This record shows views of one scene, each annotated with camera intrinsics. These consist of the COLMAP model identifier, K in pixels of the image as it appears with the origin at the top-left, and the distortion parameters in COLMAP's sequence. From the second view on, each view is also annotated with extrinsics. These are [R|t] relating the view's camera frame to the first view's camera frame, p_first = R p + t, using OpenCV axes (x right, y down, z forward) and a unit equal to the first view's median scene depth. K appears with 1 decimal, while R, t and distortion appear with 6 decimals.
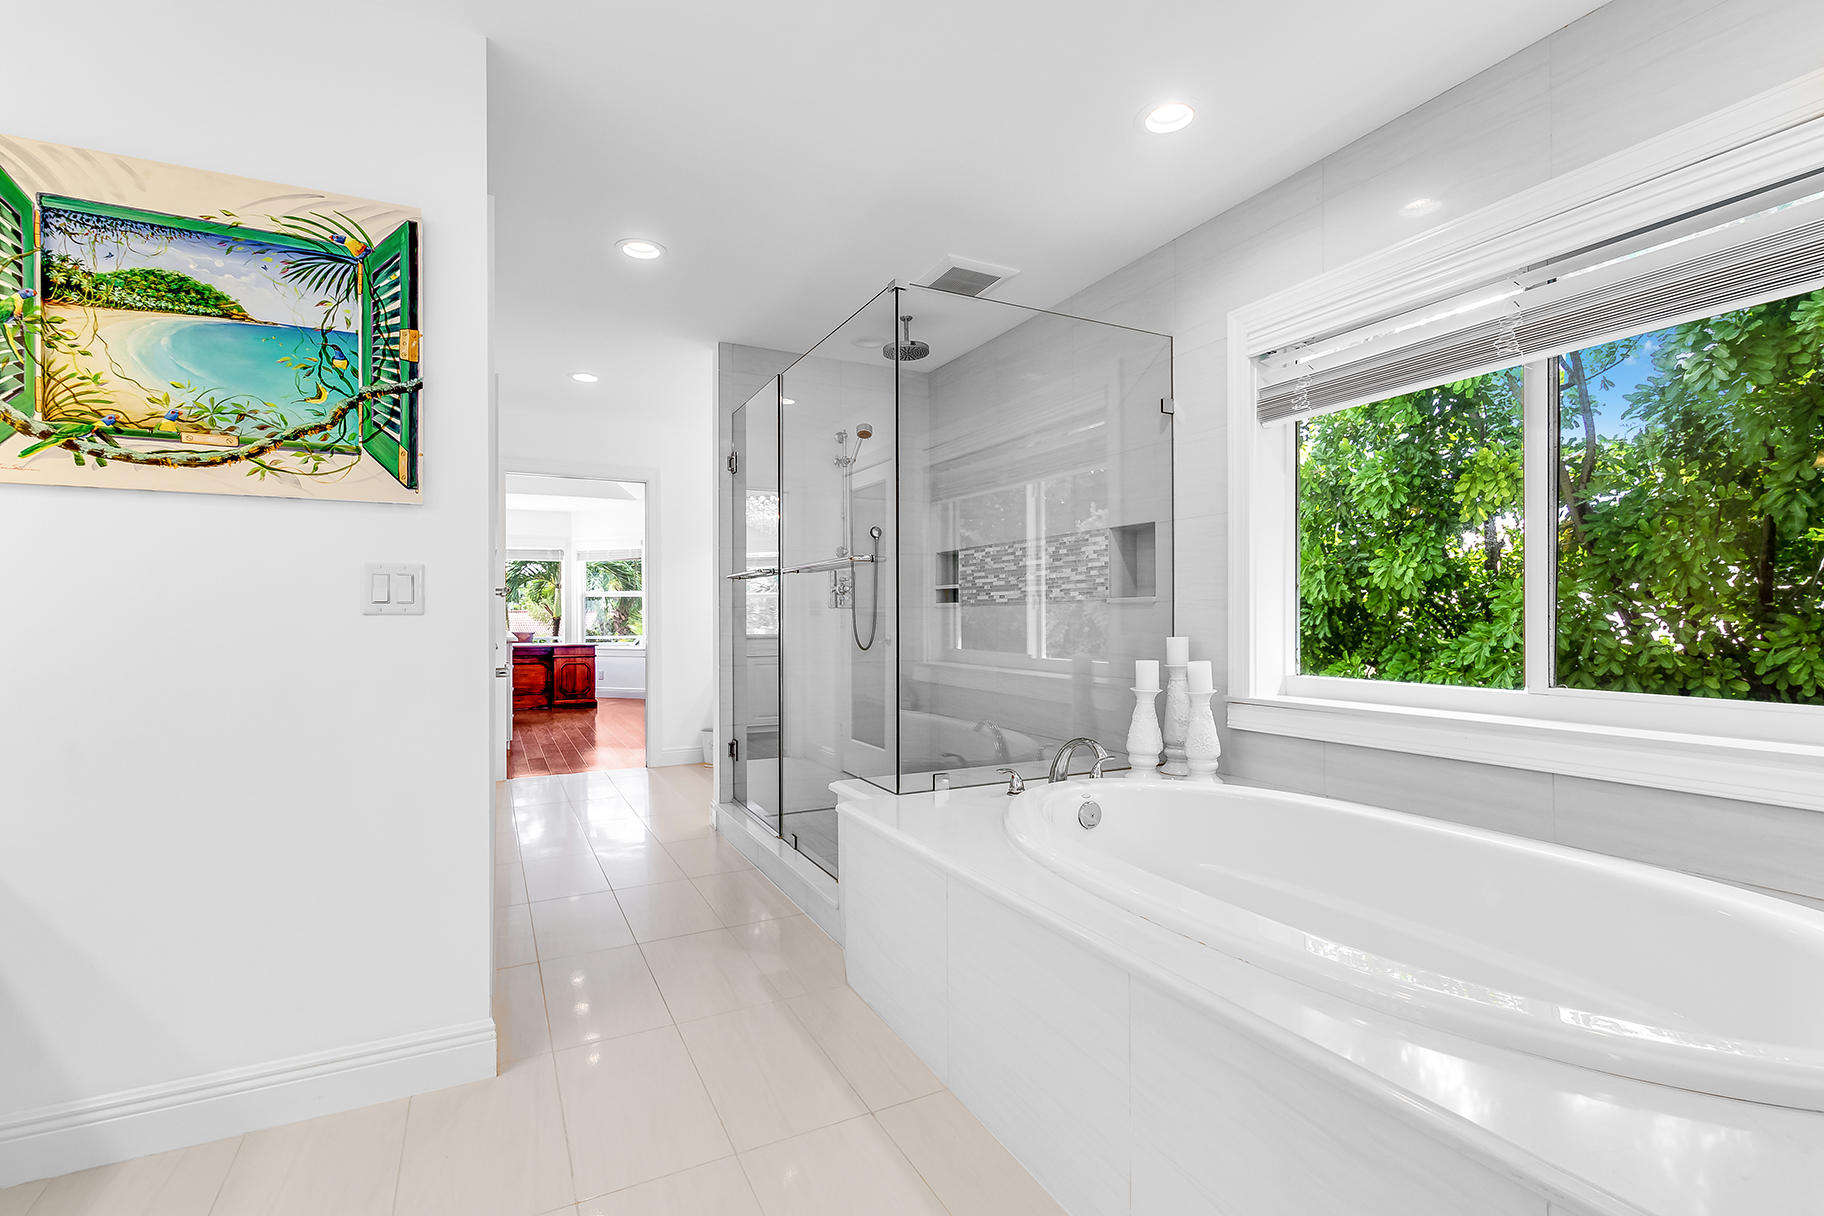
lens RADIAL K [[828.7, 0, 901.9], [0, 828.7, 613.8], [0, 0, 1]] dist [0.002435, -0.000712]
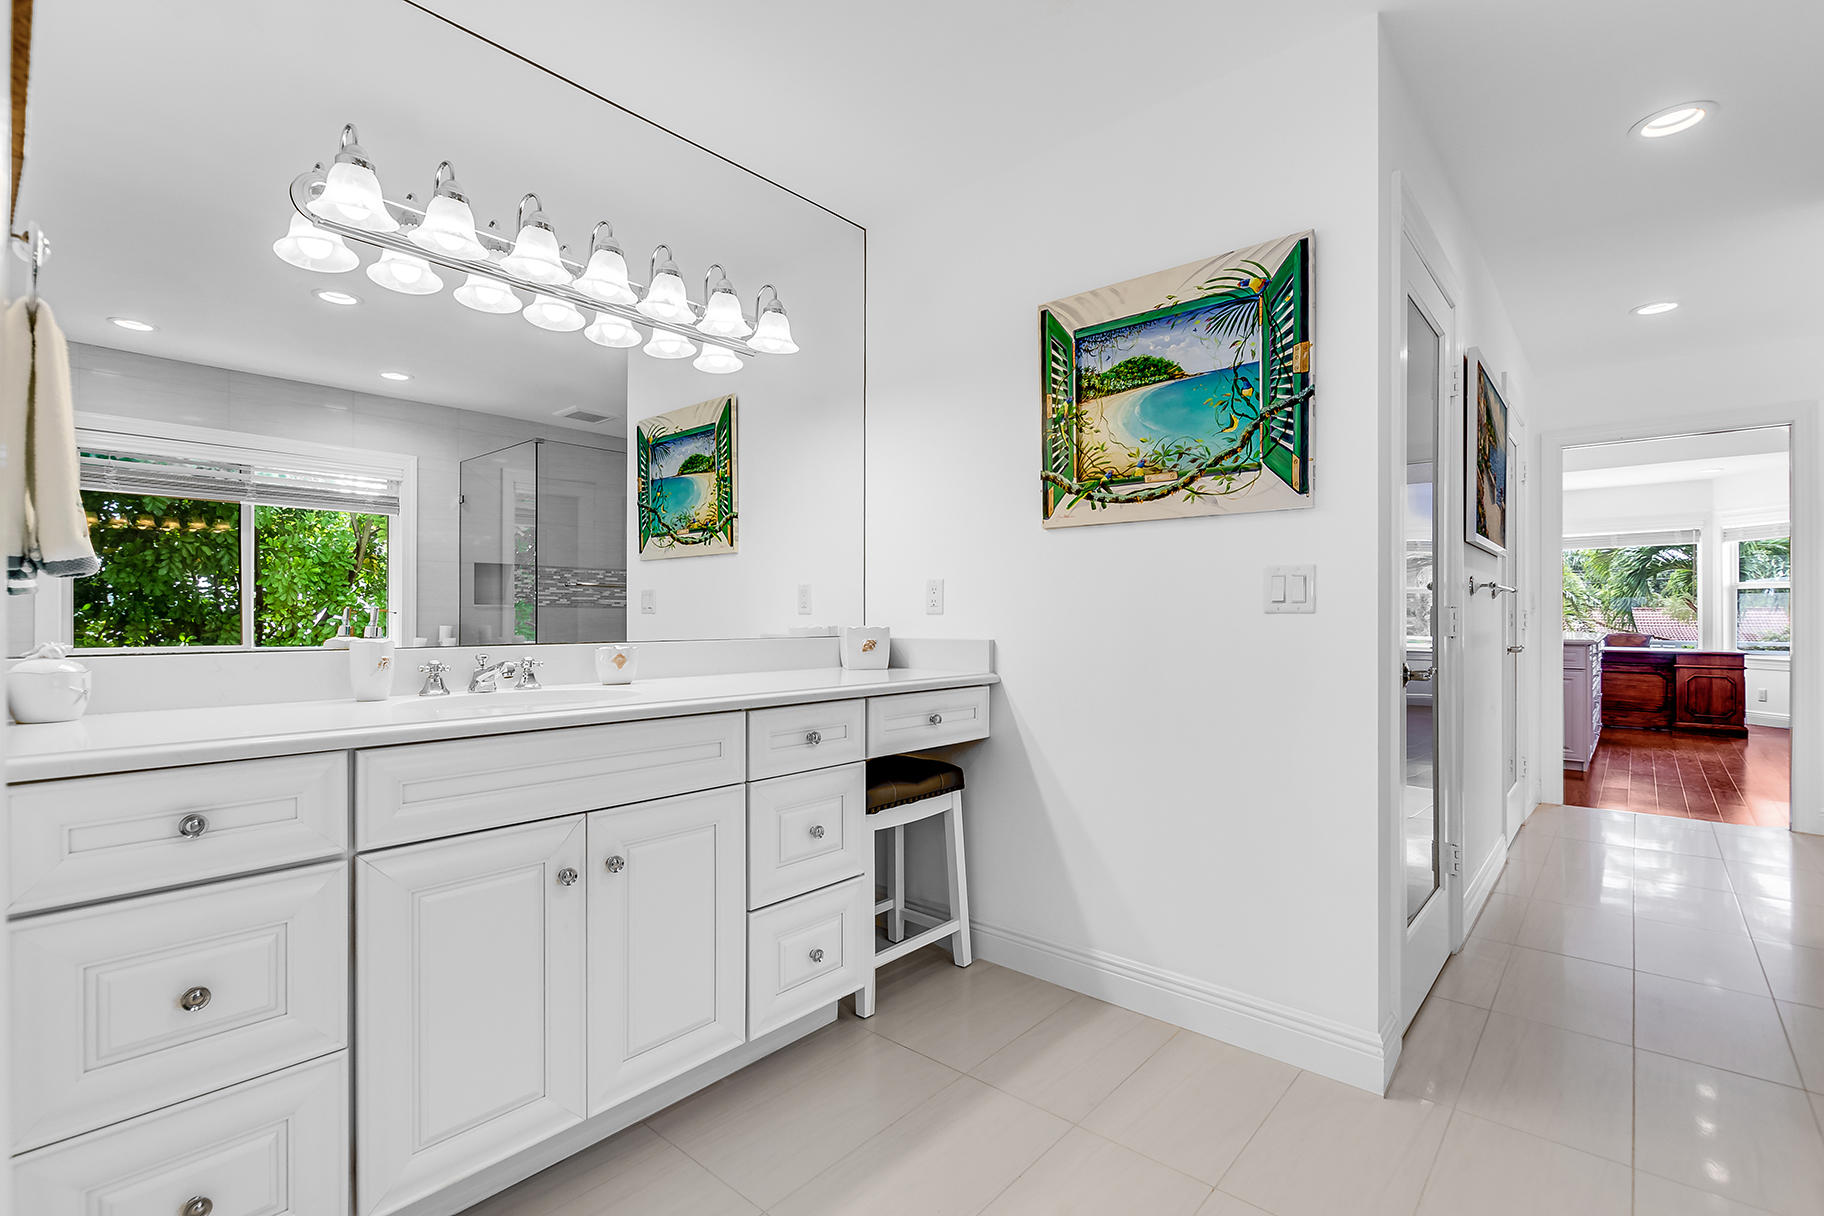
lens RADIAL K [[828.7, 0, 913.5], [0, 828.7, 612.0], [0, 0, 1]] dist [0.002435, -0.000712]
pose [[0.369448, -0.000059, -0.929251, 0.210009], [0.000372, 1.000000, 0.000085, -0.000836], [0.929251, -0.000377, 0.369448, 0.156767]]
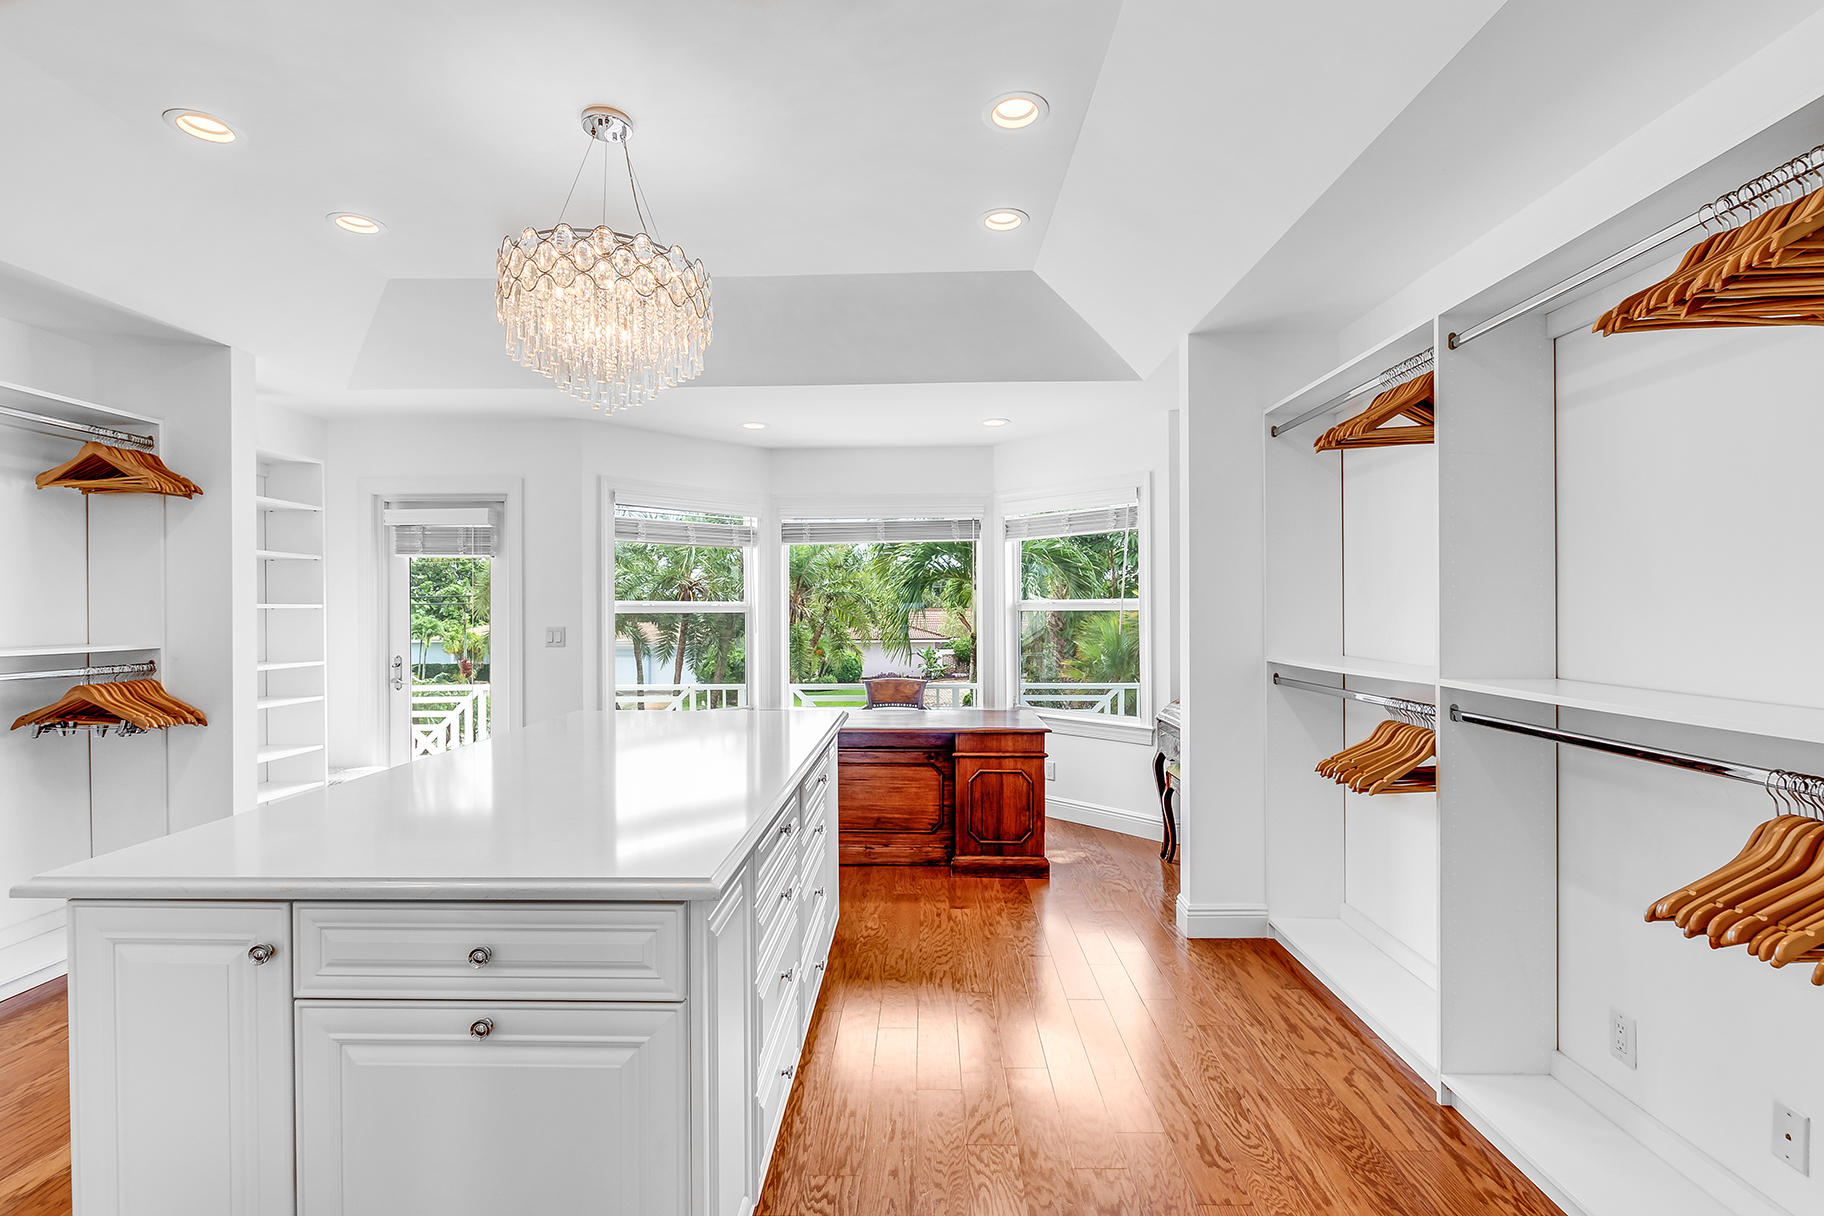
lens RADIAL K [[828.7, 0, 905.8], [0, 828.7, 608.6], [0, 0, 1]] dist [0.002435, -0.000712]
pose [[0.878269, -0.003071, -0.478157, -1.064829], [0.003567, 0.999994, 0.000129, -0.117738], [0.478154, -0.001819, 0.878274, 2.753296]]
